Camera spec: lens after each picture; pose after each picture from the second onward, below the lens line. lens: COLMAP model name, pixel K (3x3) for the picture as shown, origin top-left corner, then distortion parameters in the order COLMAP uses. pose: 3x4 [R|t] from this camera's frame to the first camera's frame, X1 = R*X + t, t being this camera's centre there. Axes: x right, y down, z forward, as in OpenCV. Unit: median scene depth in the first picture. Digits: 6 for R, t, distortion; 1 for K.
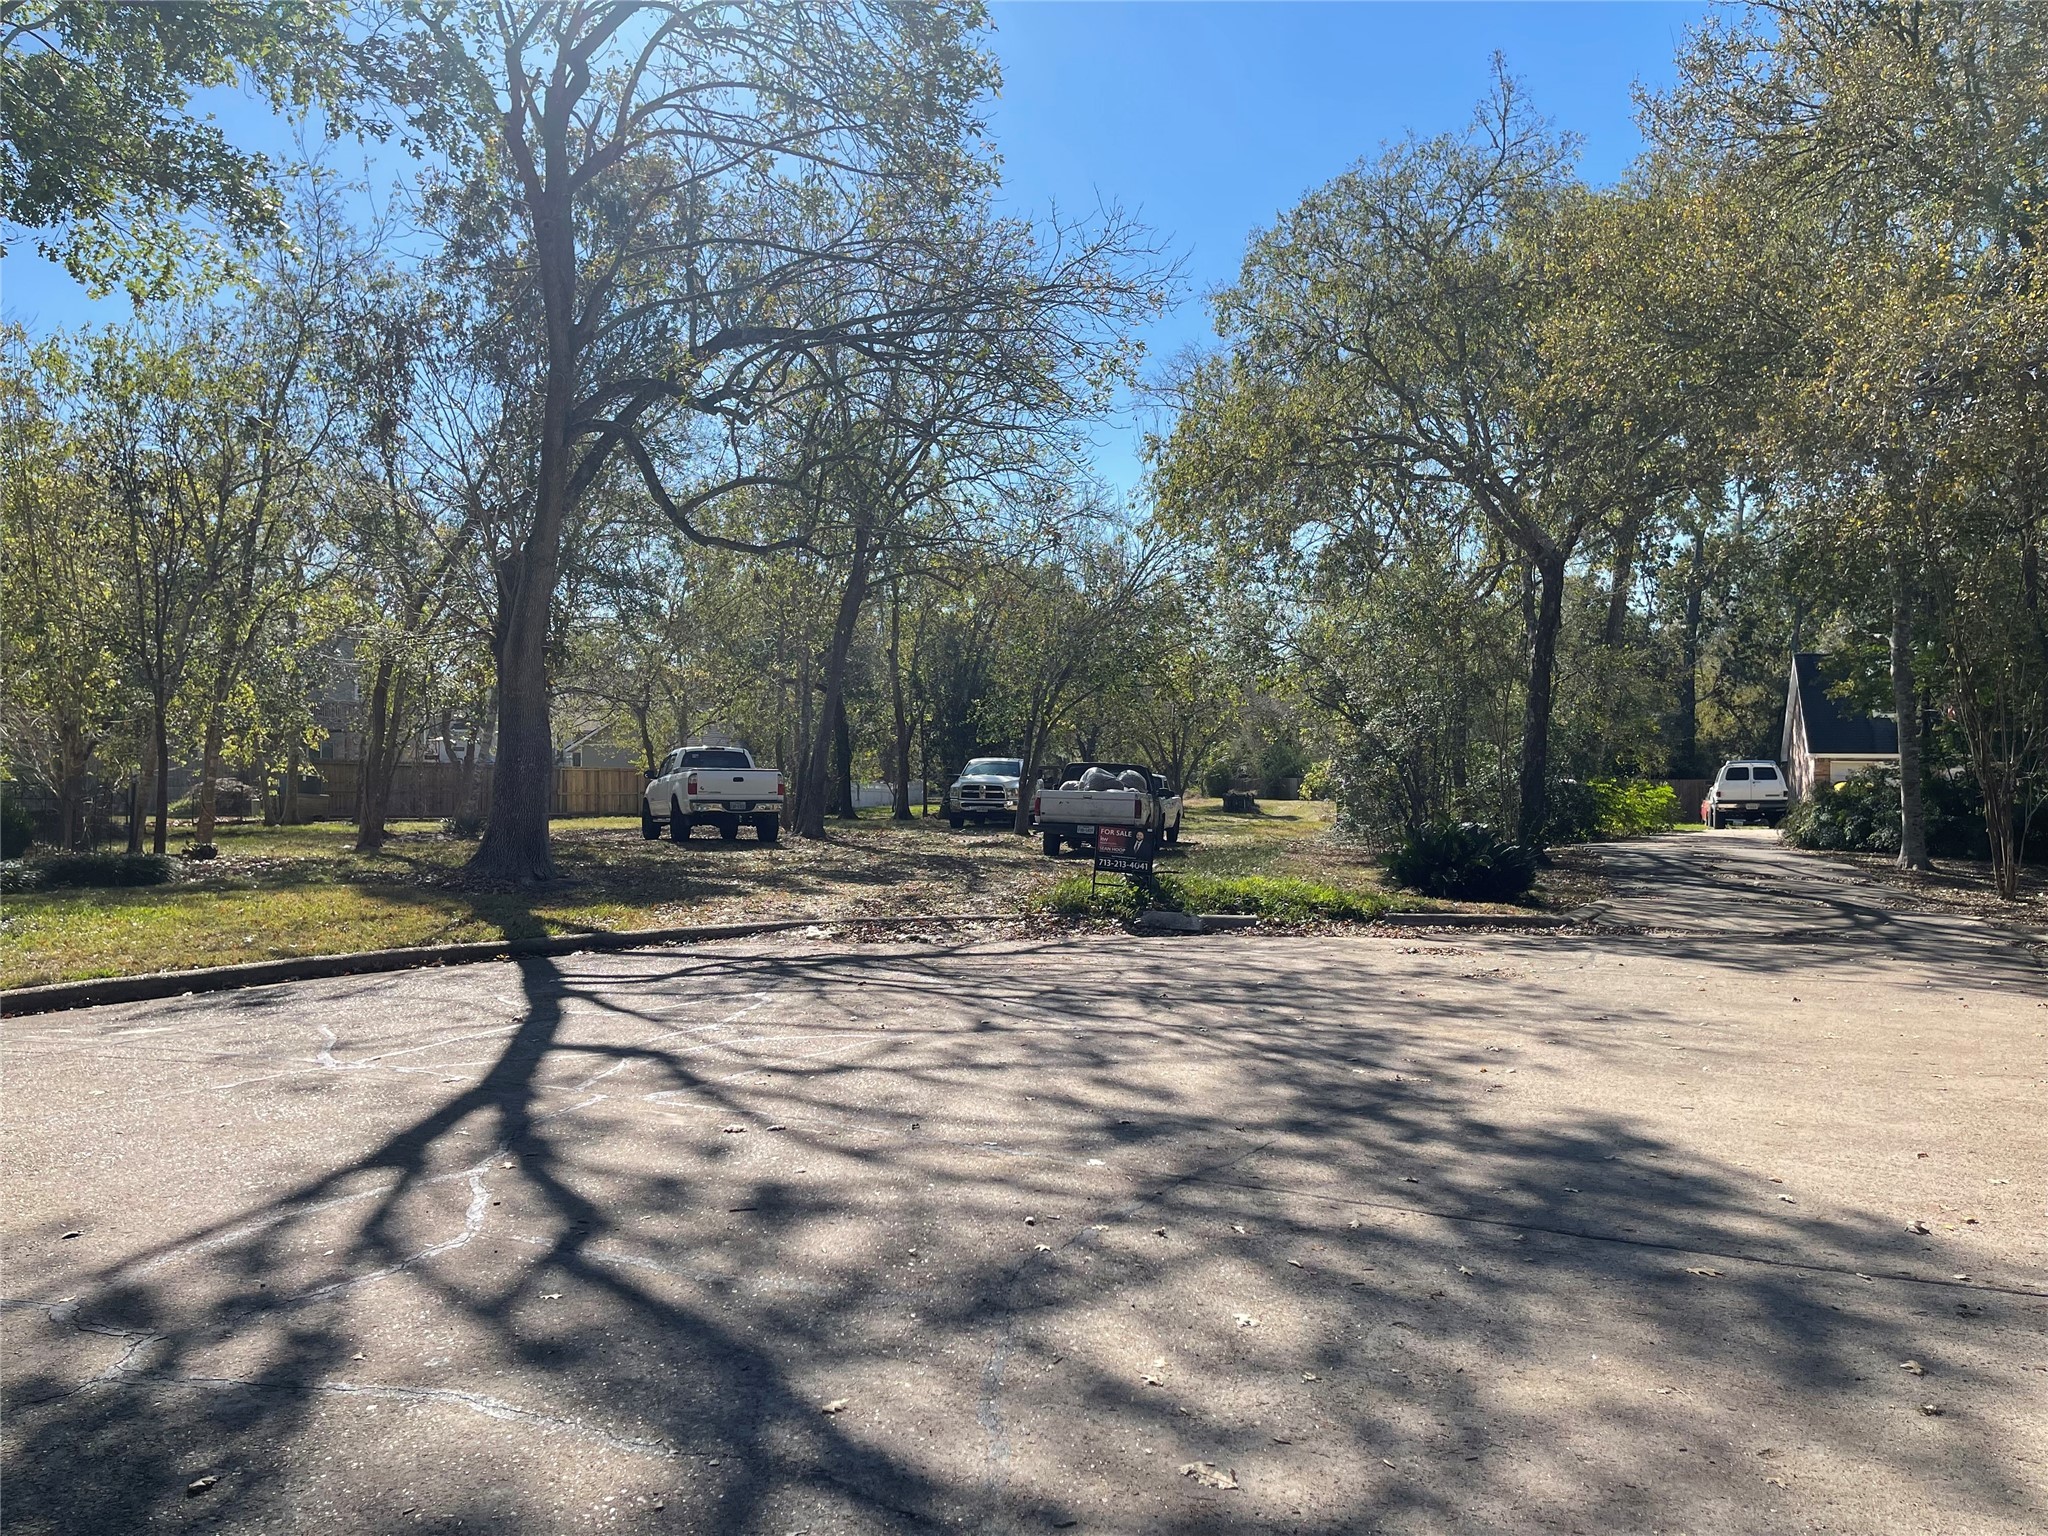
lens RADIAL K [[1481.4, 0, 1024.0], [0, 1481.4, 768.0], [0, 0, 1]] dist [0.045418, -0.001148]
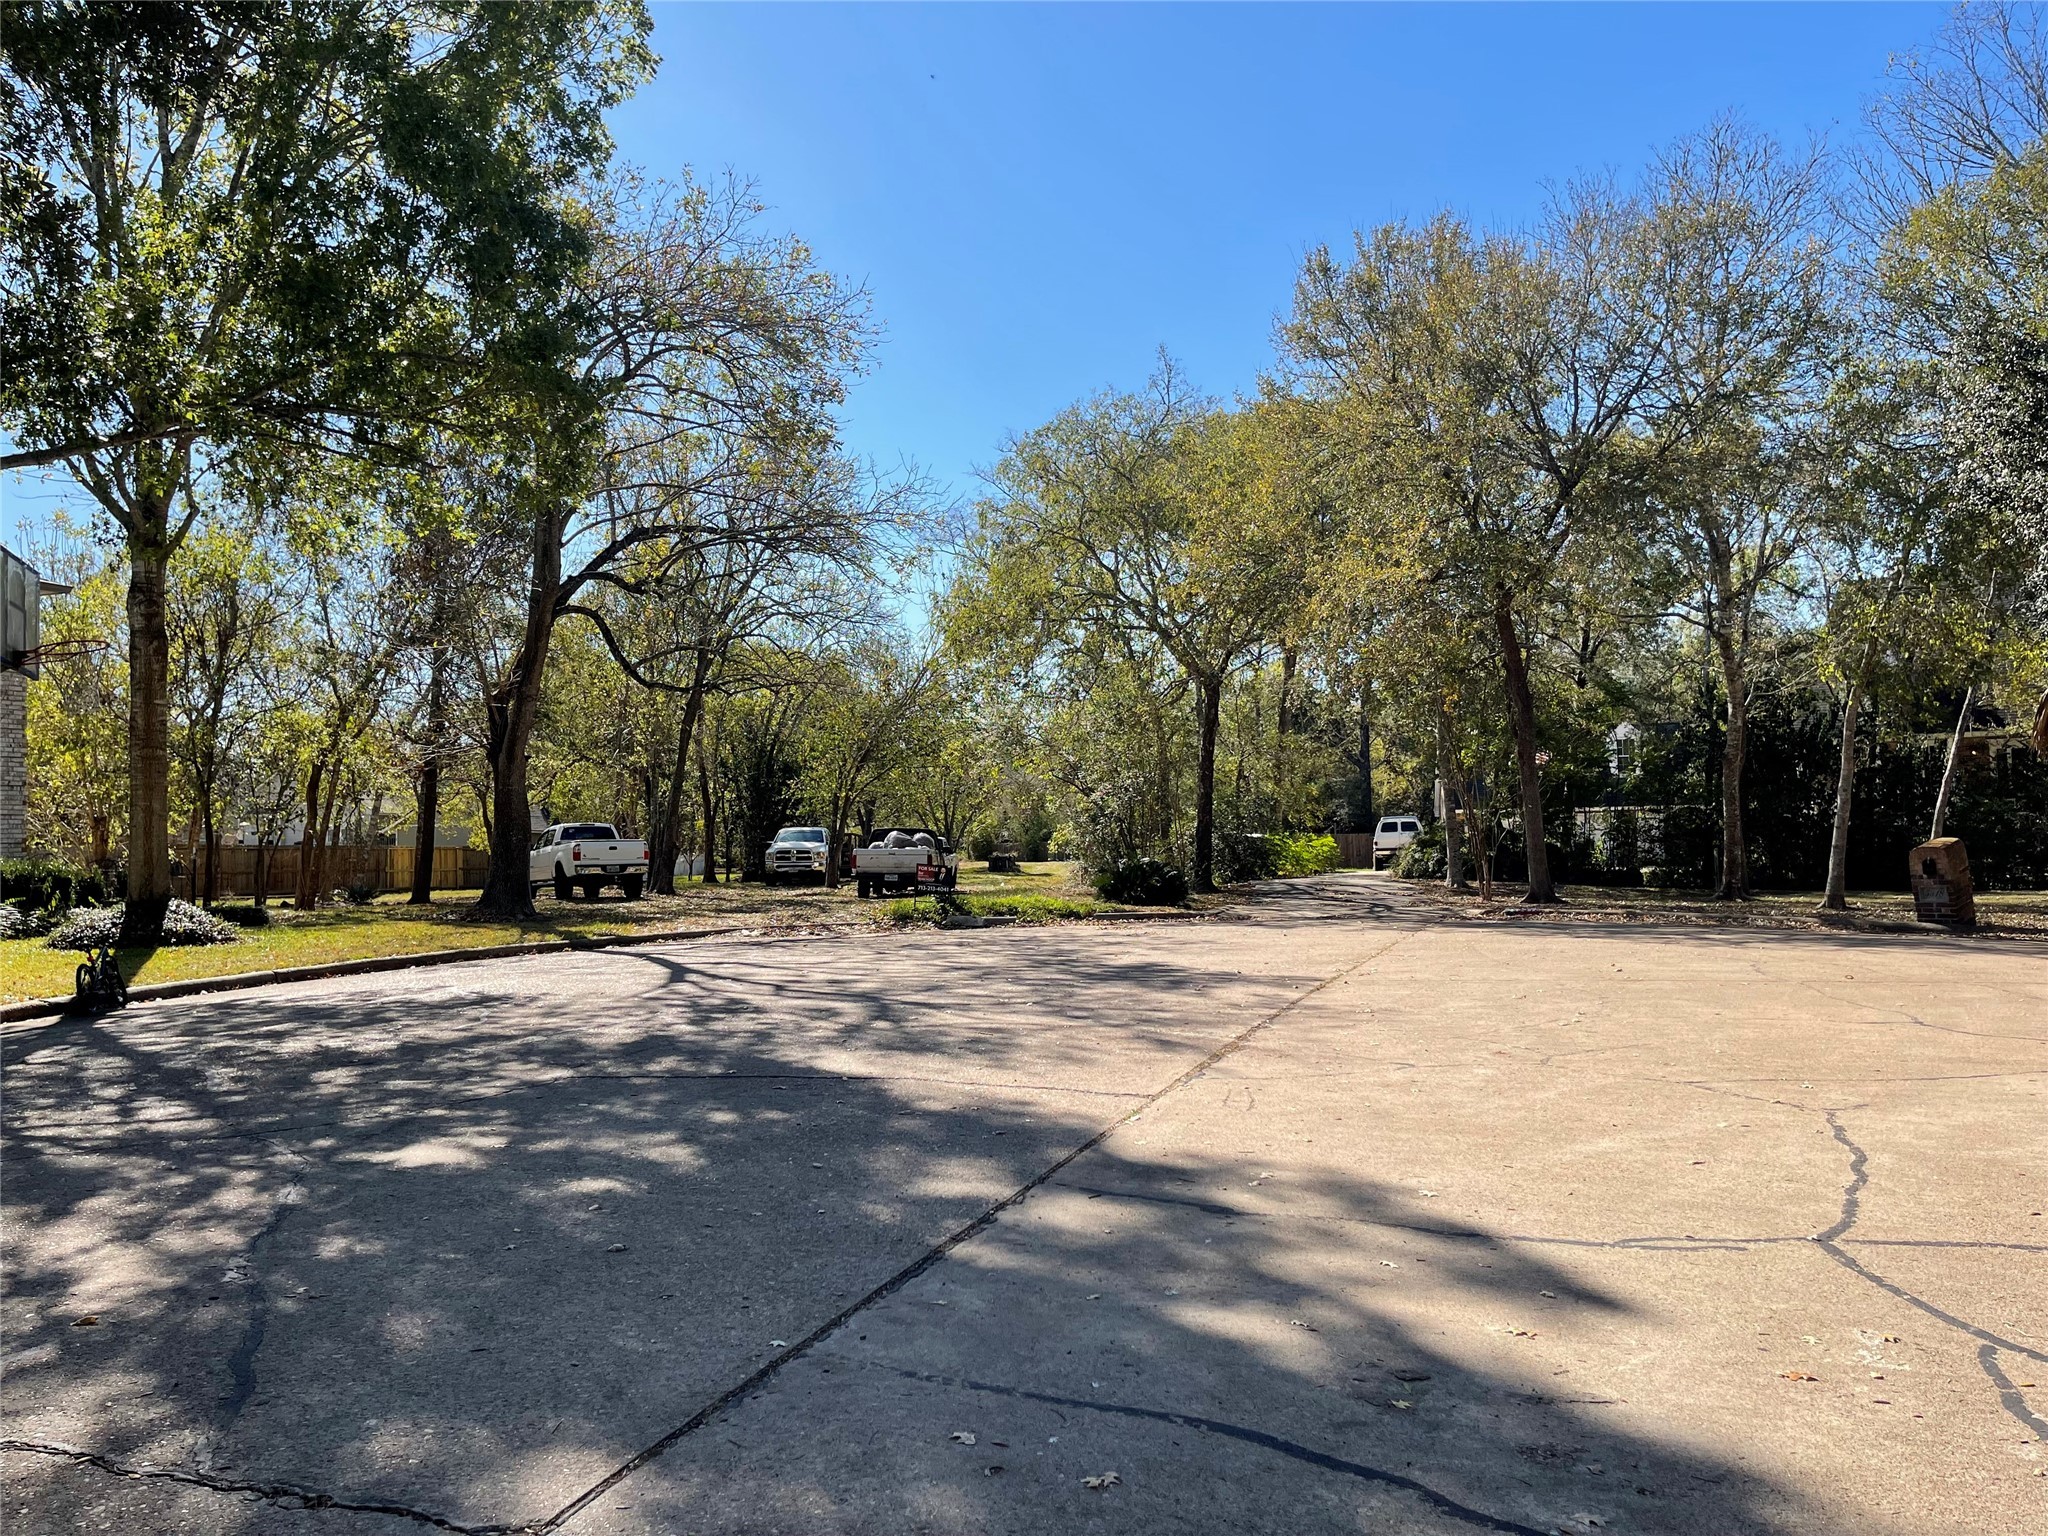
lens RADIAL K [[1481.4, 0, 1024.0], [0, 1481.4, 768.0], [0, 0, 1]] dist [0.045418, -0.001148]
pose [[0.986900, -0.016889, 0.160444, -0.048057], [0.024440, 0.998679, -0.045209, 0.005199], [-0.159468, 0.048538, 0.986009, -0.317536]]
